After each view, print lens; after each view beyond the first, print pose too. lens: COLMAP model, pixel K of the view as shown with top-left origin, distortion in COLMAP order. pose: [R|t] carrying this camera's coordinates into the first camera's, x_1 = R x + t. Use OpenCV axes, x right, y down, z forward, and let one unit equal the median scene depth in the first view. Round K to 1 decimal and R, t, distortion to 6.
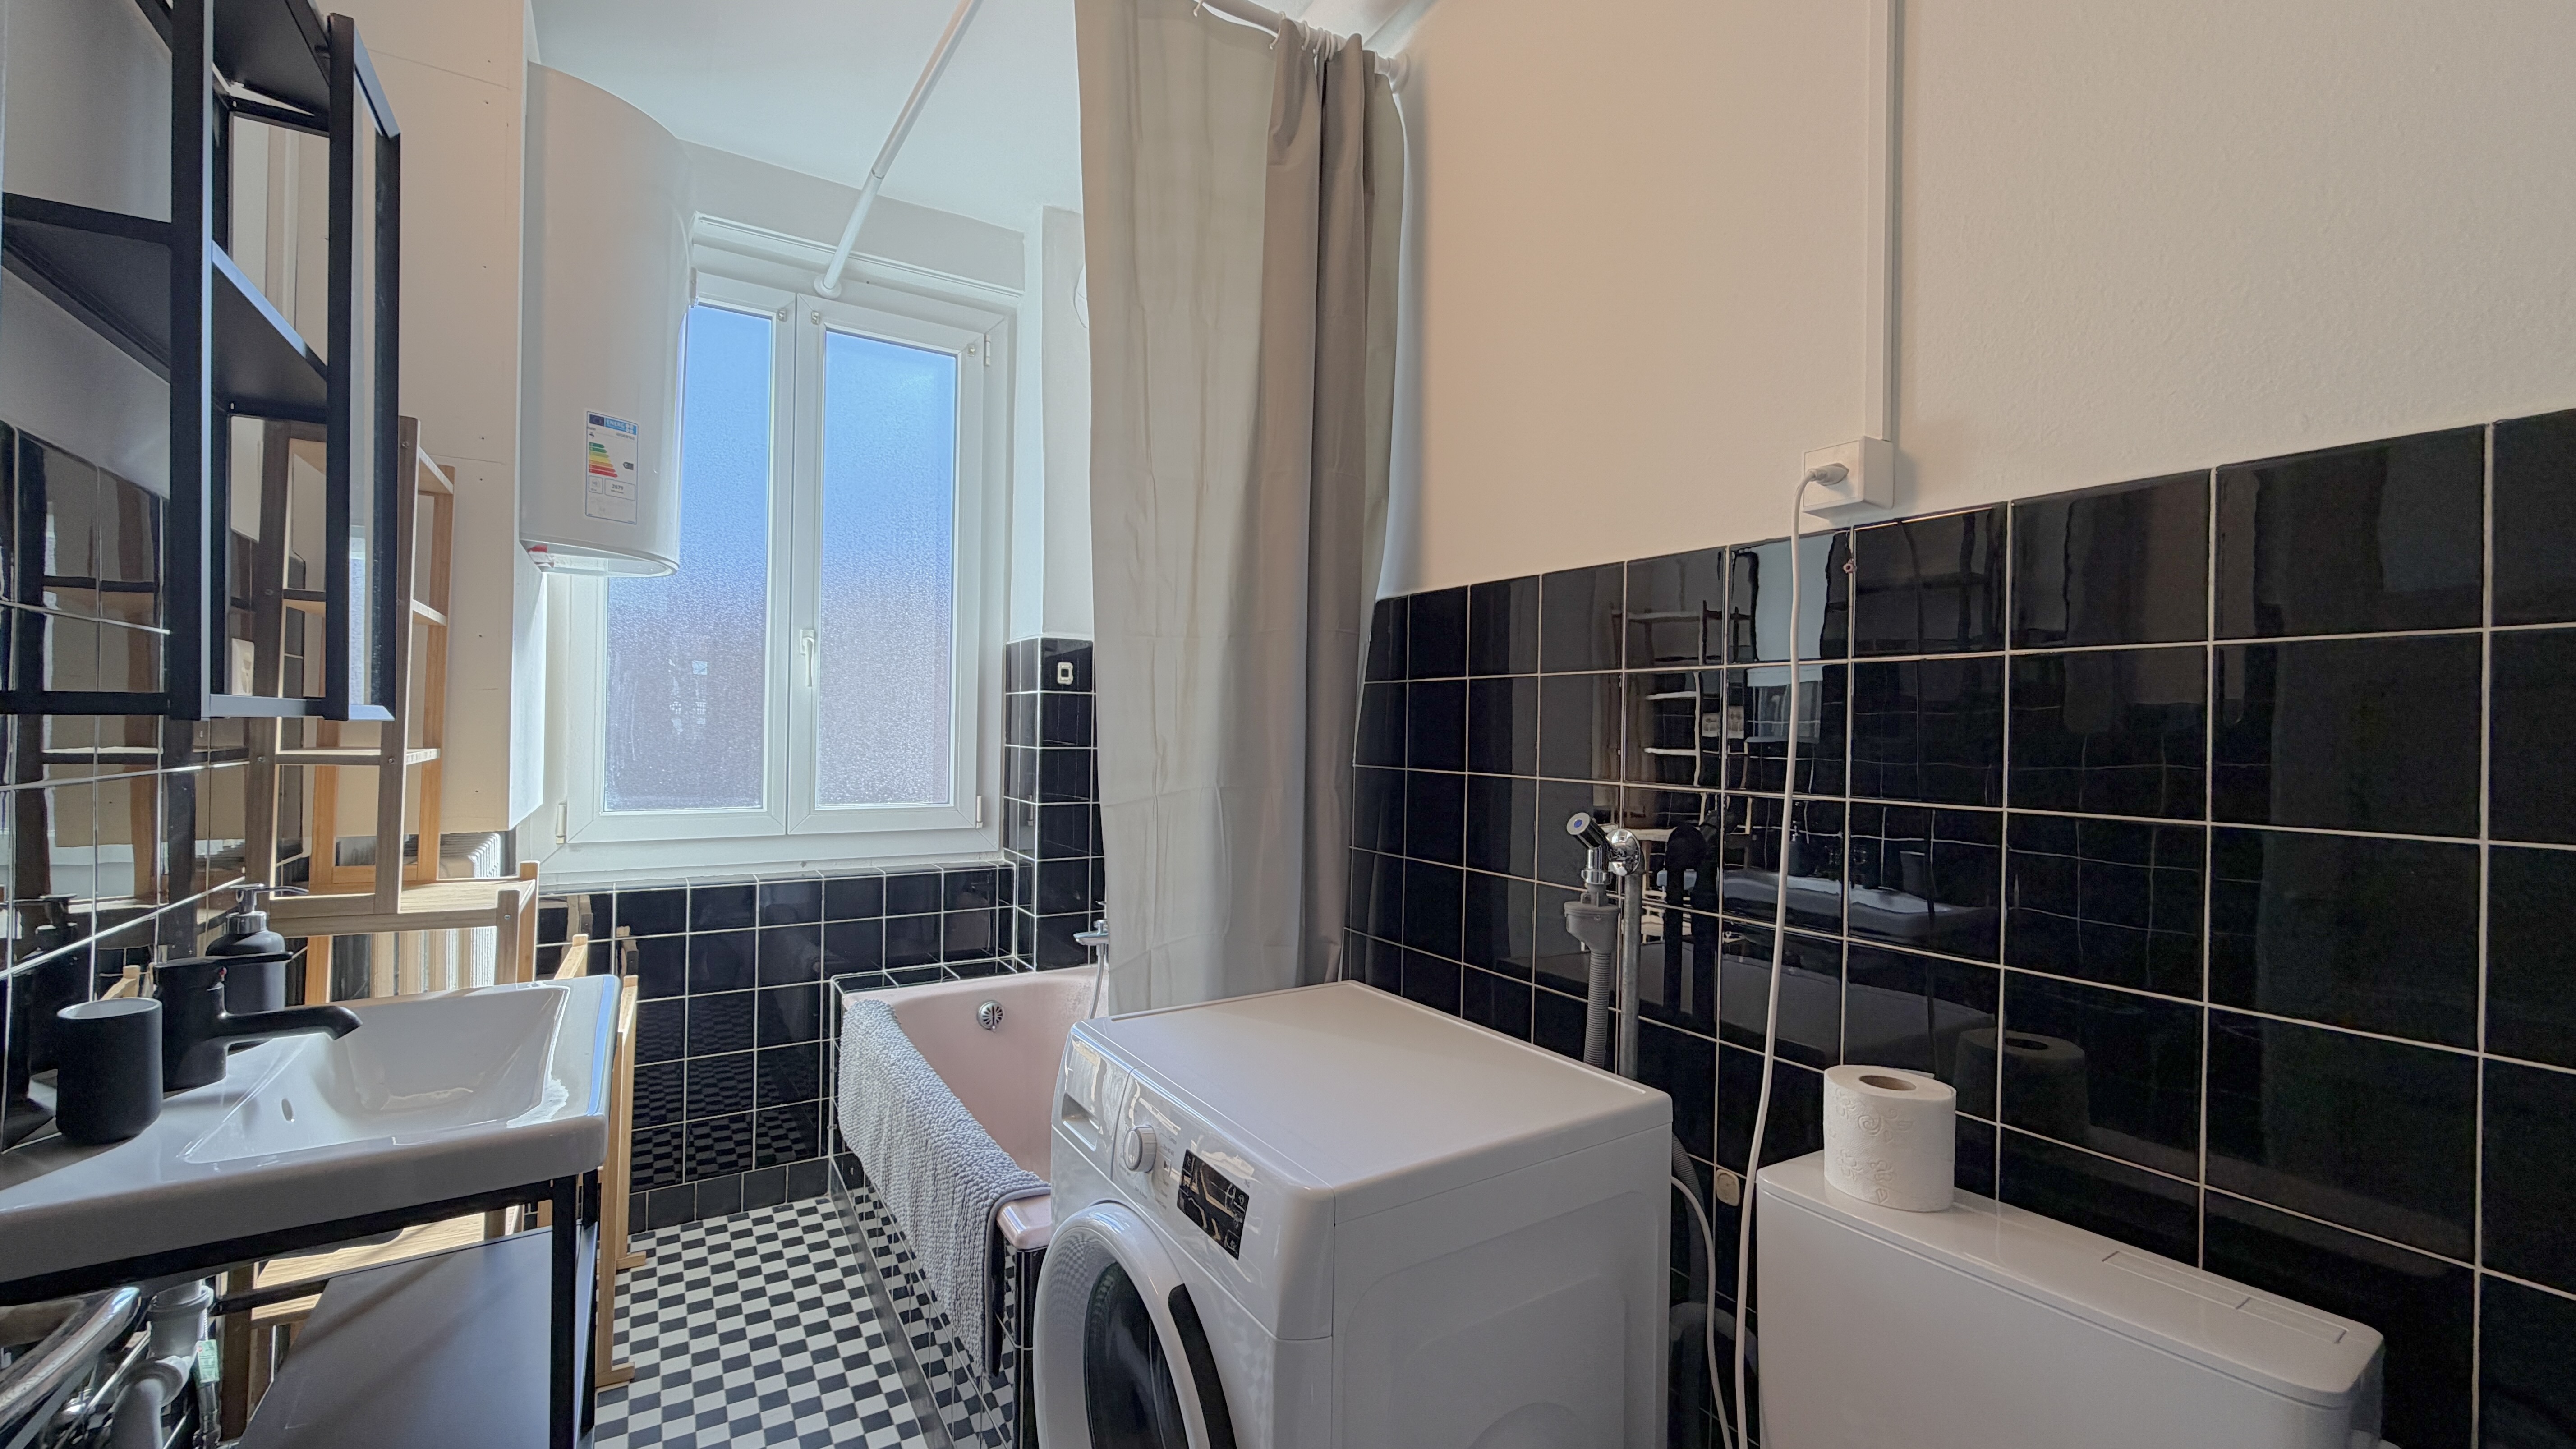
lens RADIAL K [[1032.3, 0, 1280.9], [0, 1032.3, 729.6], [0, 0, 1]] dist [-0.002597, -0.000272]
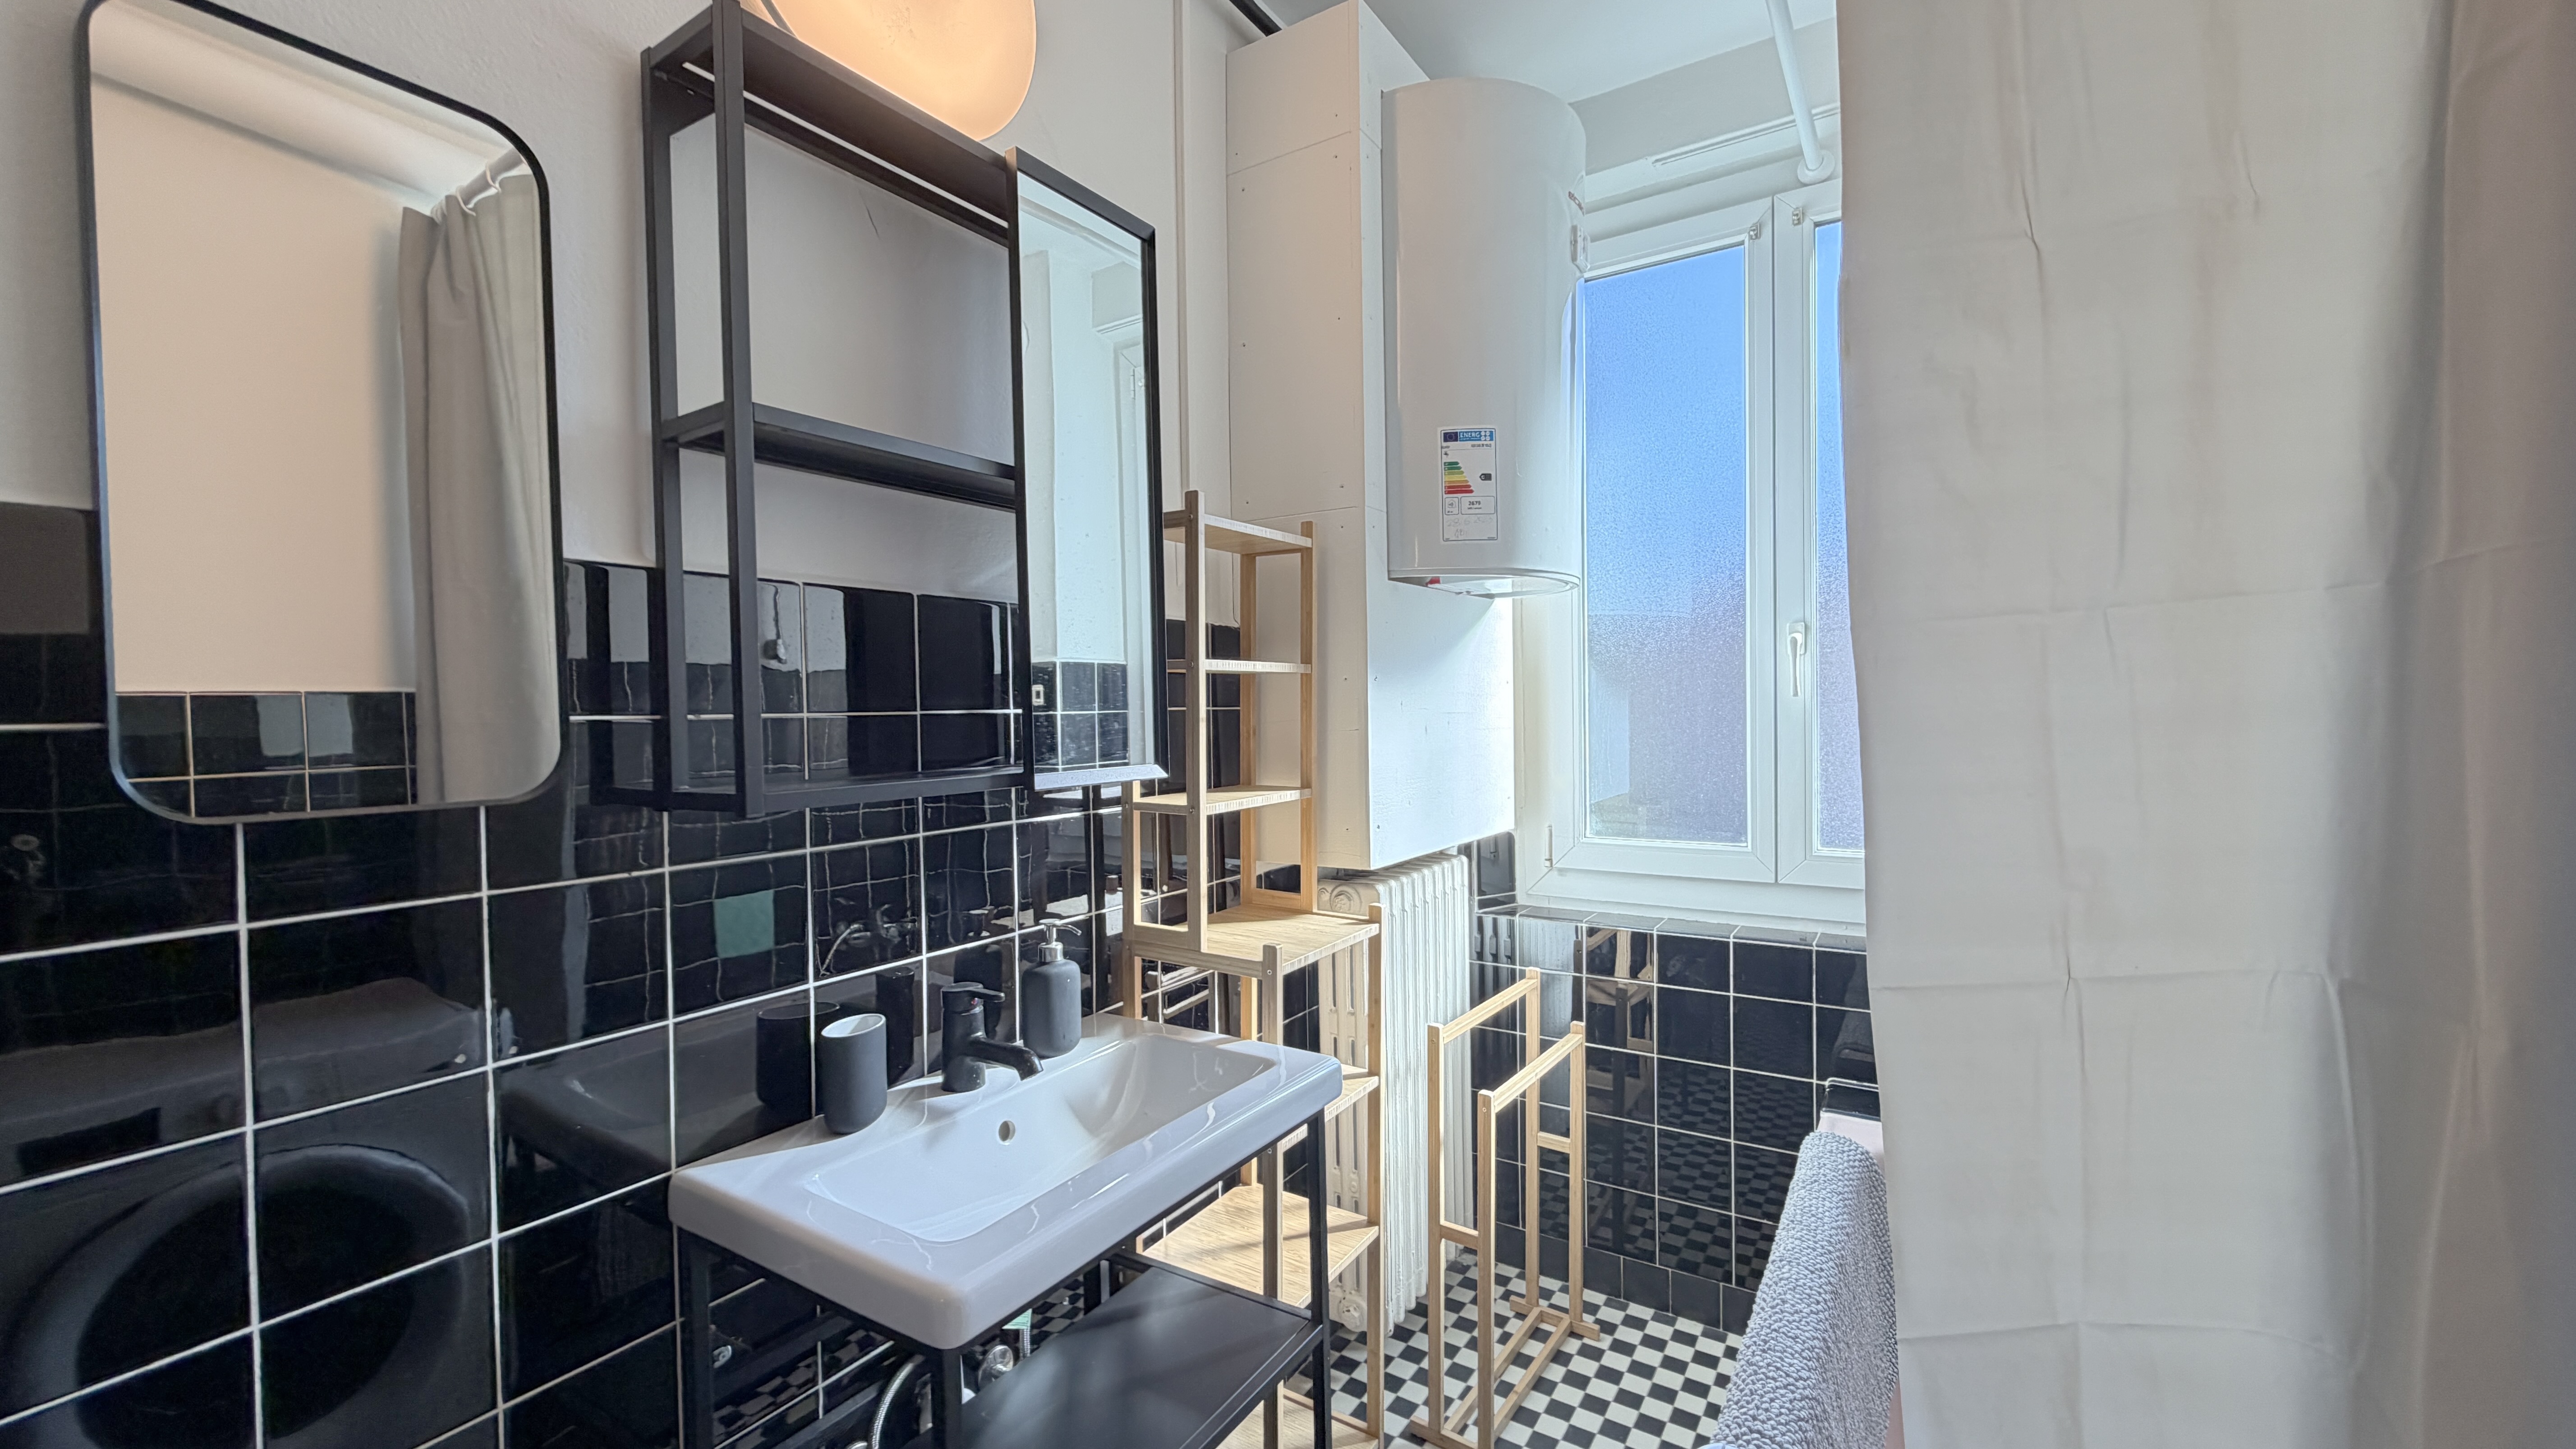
lens RADIAL K [[1032.3, 0, 1286.0], [0, 1032.3, 722.2], [0, 0, 1]] dist [-0.002597, -0.000272]
pose [[0.420893, -0.004576, -0.907099, 0.121327], [0.020806, 0.999773, 0.004610, -0.048396], [0.906872, -0.020813, 0.420892, 0.461785]]
